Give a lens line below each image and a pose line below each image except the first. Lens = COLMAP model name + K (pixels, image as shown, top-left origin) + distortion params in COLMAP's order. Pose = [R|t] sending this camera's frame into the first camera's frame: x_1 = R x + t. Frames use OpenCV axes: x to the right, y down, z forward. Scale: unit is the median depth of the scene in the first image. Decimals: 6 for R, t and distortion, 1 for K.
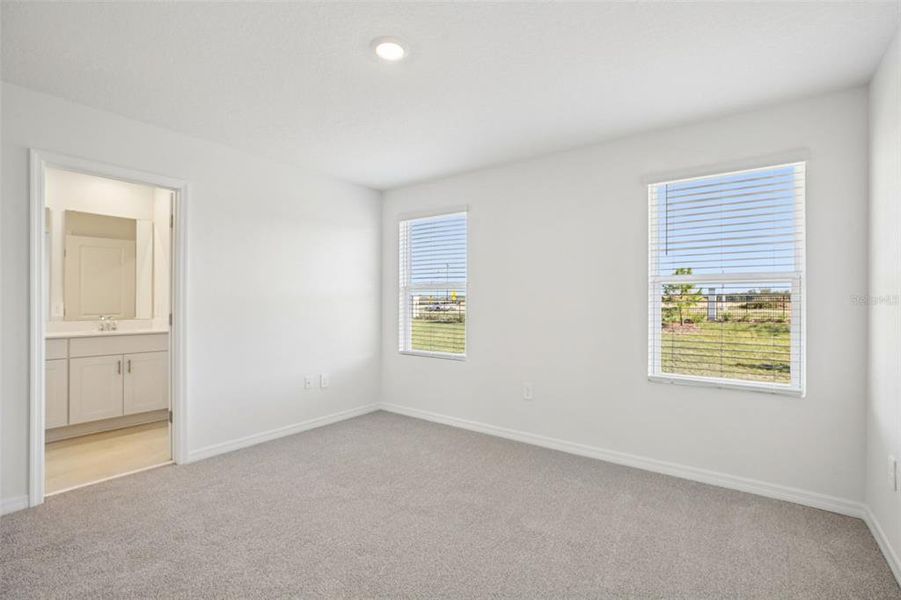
lens RADIAL K [[411.2, 0, 447.6], [0, 411.2, 298.4], [0, 0, 1]] dist [-0.009152, 0.002544]
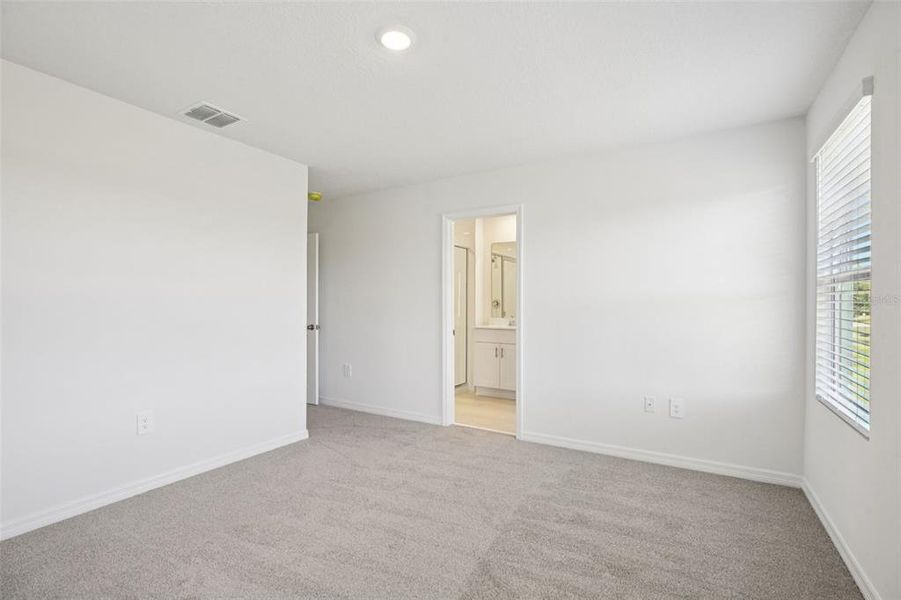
lens RADIAL K [[410.7, 0, 449.8], [0, 410.7, 305.4], [0, 0, 1]] dist [-0.013377, 0.000038]
pose [[0.121628, 0.000876, -0.992575, 0.523551], [0.006752, 0.999976, 0.001710, 0.006587], [0.992553, -0.006910, 0.121620, 0.645753]]
